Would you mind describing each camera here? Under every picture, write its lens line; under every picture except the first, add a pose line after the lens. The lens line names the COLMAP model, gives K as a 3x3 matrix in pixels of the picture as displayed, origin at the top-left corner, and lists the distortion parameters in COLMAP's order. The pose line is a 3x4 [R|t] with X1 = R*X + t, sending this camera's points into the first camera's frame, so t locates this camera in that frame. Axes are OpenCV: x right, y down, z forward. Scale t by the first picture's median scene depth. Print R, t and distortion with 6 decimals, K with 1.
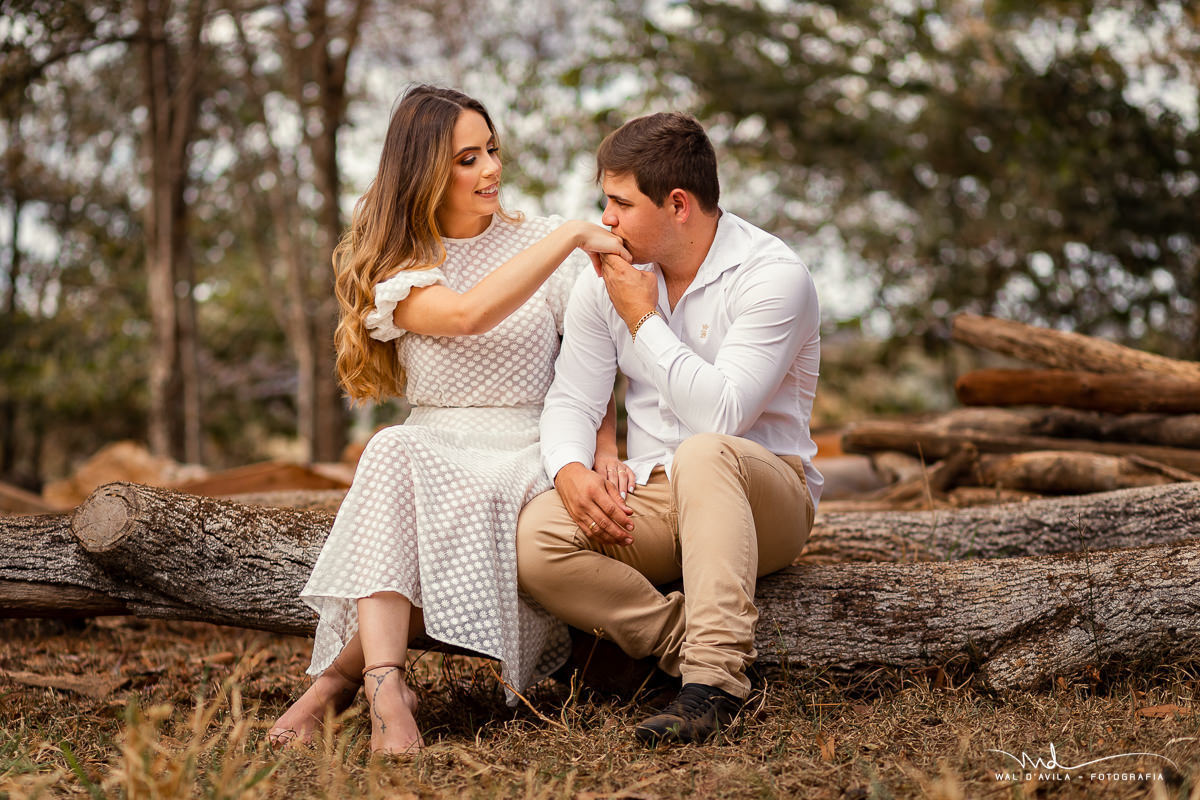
lens RADIAL K [[2911.7, 0, 599.9], [0, 2911.7, 399.4], [0, 0, 1]] dist [-0.050733, 0.000000]
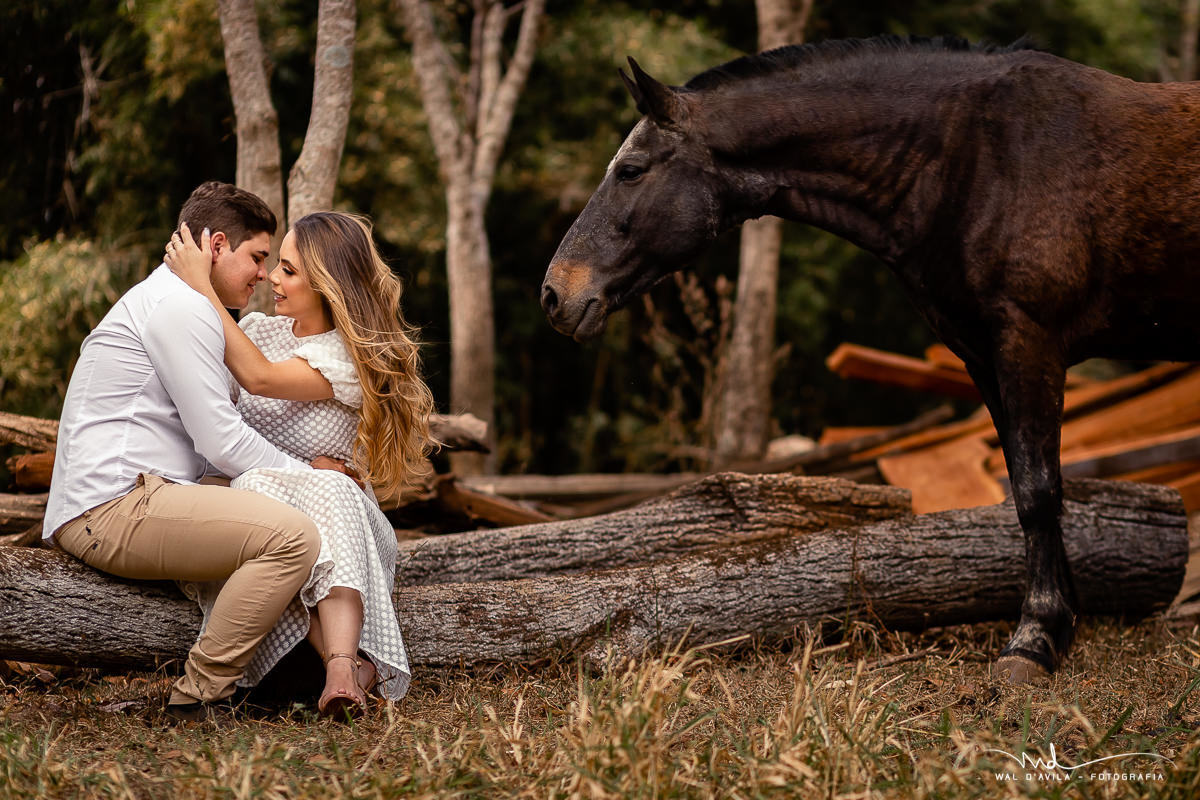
lens RADIAL K [[2911.7, 0, 600.1], [0, 2911.7, 400.5], [0, 0, 1]] dist [-0.050733, 0.000000]
pose [[0.785314, 0.018946, 0.618808, -0.645896], [0.010670, 0.998969, -0.044127, 0.034201], [-0.619006, 0.041256, 0.784302, -0.021795]]
